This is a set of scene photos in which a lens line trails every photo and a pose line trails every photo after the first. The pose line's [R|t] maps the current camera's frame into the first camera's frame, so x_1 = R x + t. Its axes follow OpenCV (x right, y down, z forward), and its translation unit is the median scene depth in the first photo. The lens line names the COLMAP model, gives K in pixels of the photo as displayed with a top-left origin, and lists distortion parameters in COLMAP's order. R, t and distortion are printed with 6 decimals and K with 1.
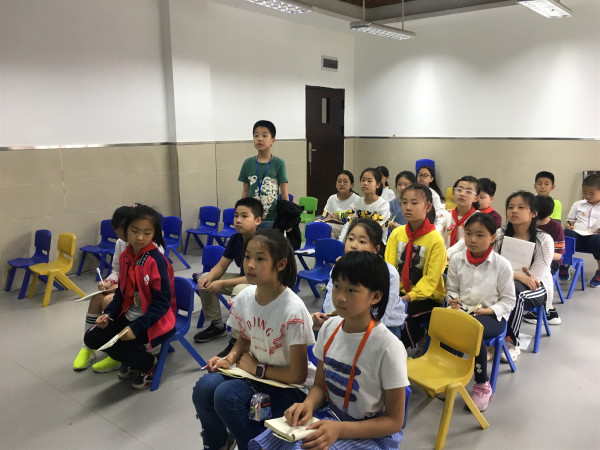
lens RADIAL K [[506.6, 0, 299.4], [0, 506.6, 224.3], [0, 0, 1]] dist [0.005531, -0.005787]
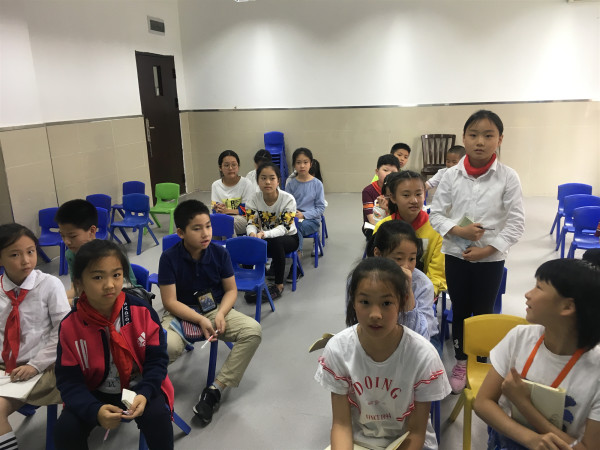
lens RADIAL K [[506.6, 0, 300.4], [0, 506.6, 226.2], [0, 0, 1]] dist [0.005531, -0.005787]
pose [[0.903835, -0.126169, 0.408857, -0.117229], [0.100240, 0.991382, 0.084337, -0.026933], [-0.415975, -0.035243, 0.908693, 0.100602]]
